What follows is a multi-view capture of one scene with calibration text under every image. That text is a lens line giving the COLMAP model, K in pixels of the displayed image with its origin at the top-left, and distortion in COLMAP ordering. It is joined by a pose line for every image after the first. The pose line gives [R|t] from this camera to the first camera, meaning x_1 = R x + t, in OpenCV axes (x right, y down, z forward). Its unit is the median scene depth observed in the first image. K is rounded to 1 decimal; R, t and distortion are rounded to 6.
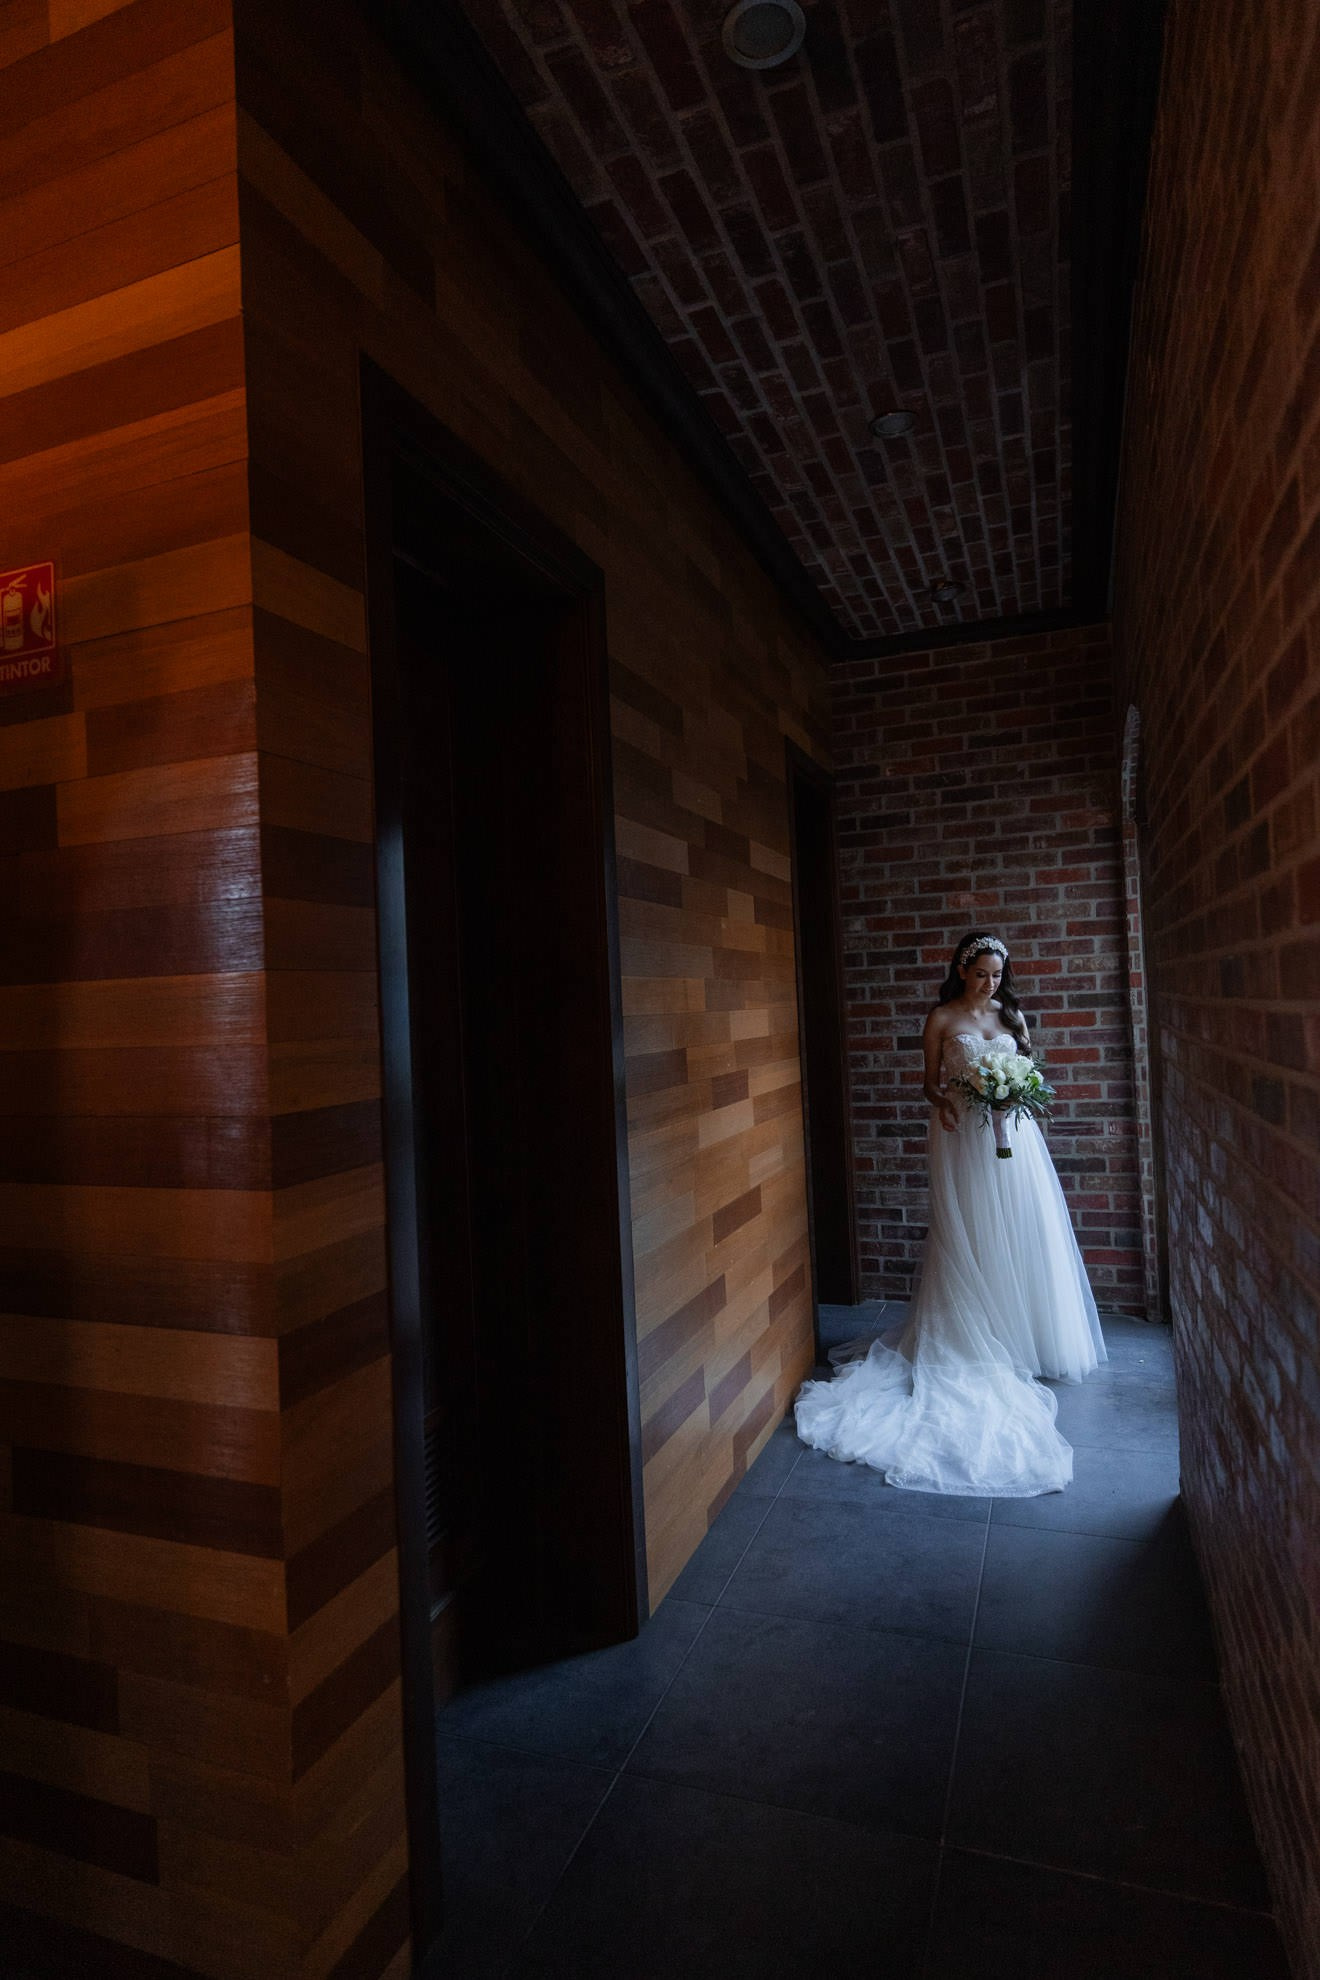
lens RADIAL K [[1101.1, 0, 660.1], [0, 1101.1, 994.7], [0, 0, 1]] dist [0.002633, -0.001737]
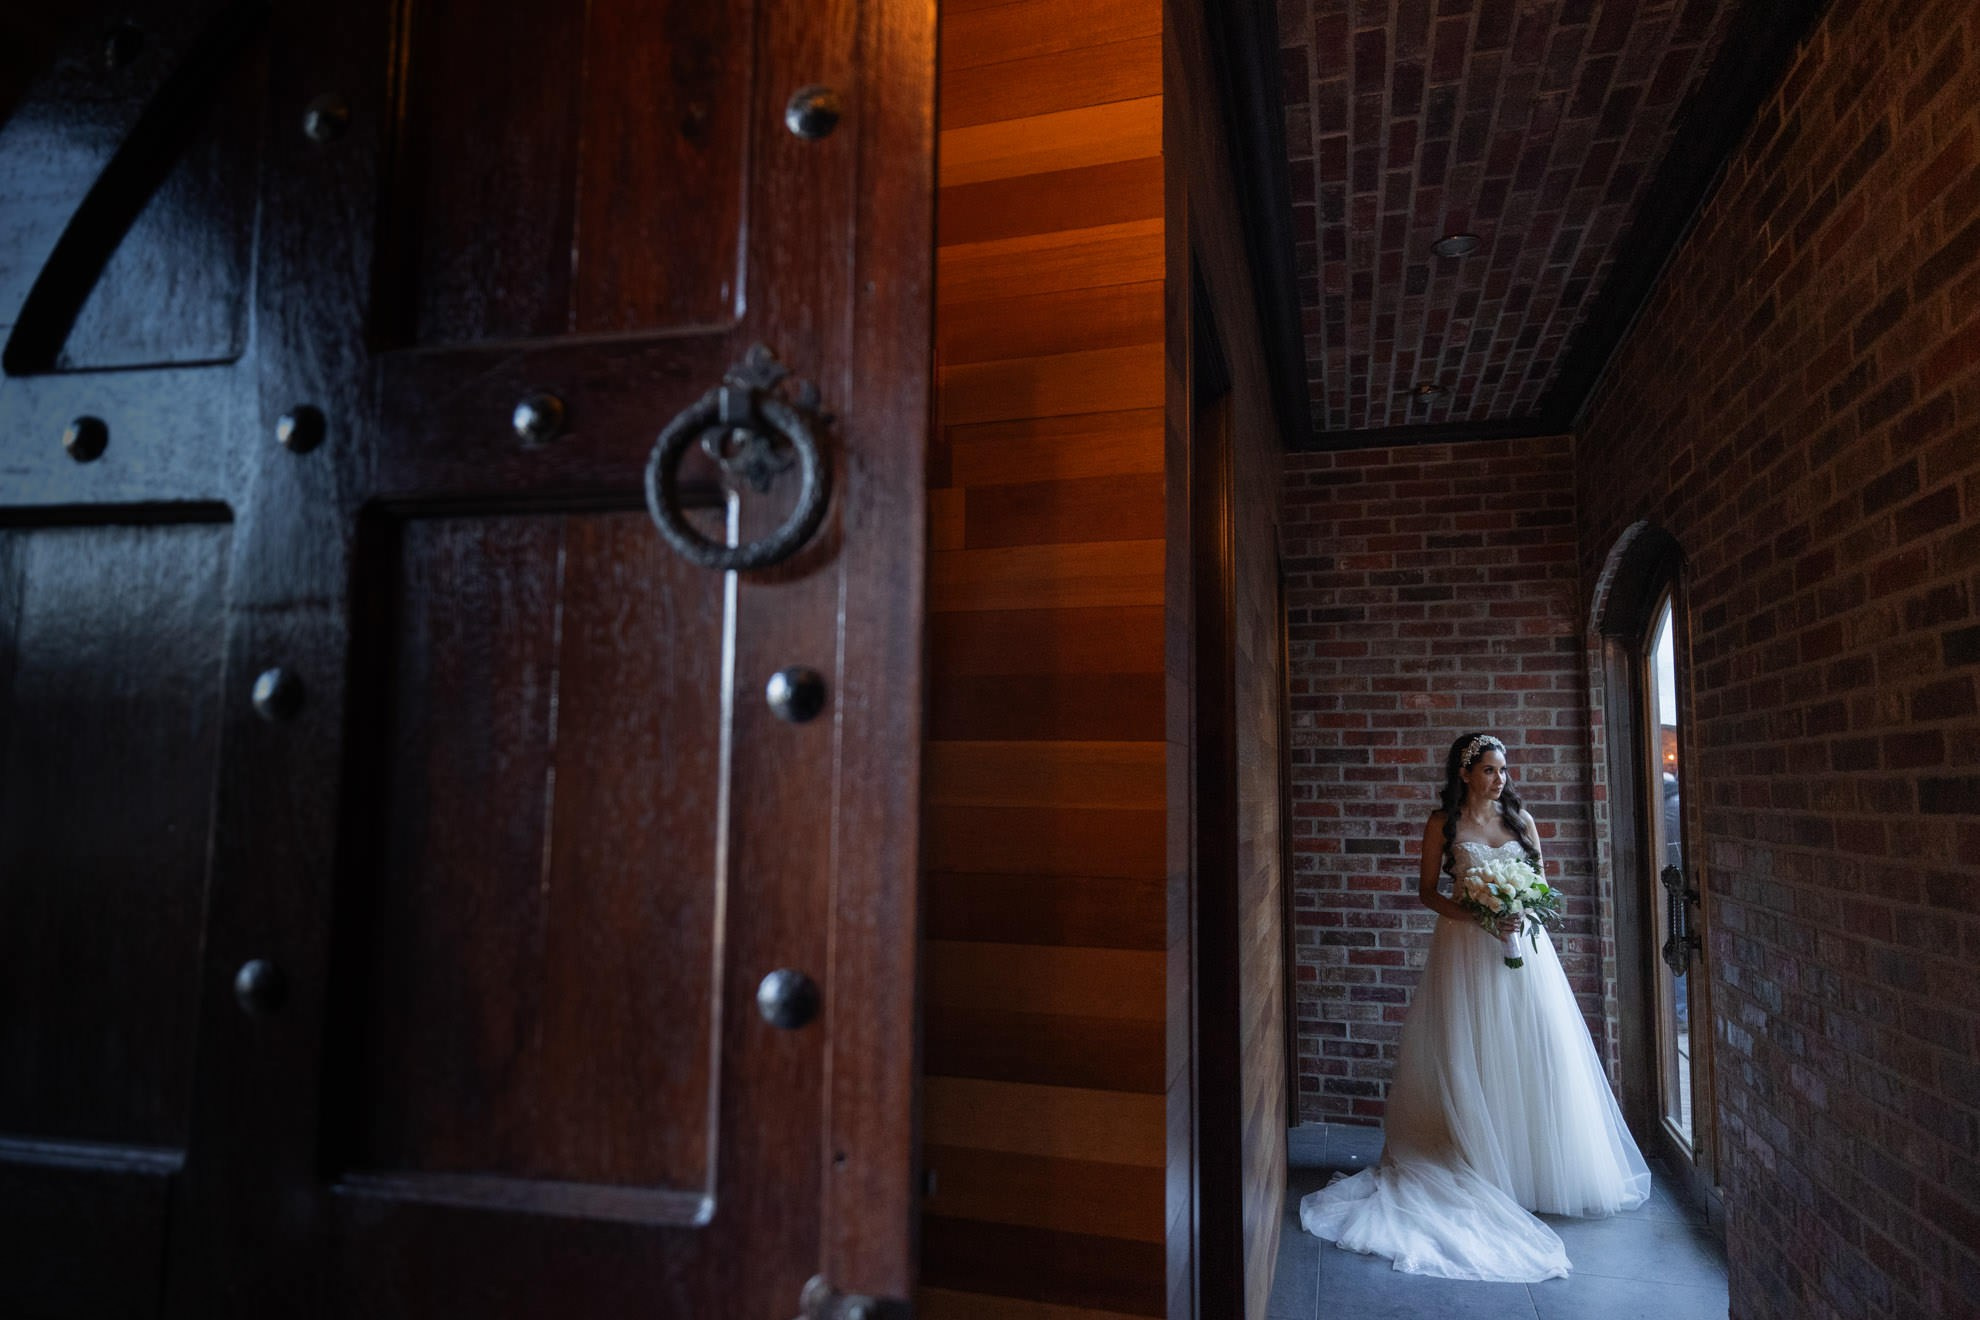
lens RADIAL K [[1228.9, 0, 988.8], [0, 1228.9, 657.1], [0, 0, 1]] dist [-0.005904, 0.000698]
pose [[0.995769, 0.061356, 0.068403, -0.184798], [-0.054069, 0.993136, -0.103716, 0.009102], [-0.074297, 0.099579, 0.992252, -0.053530]]
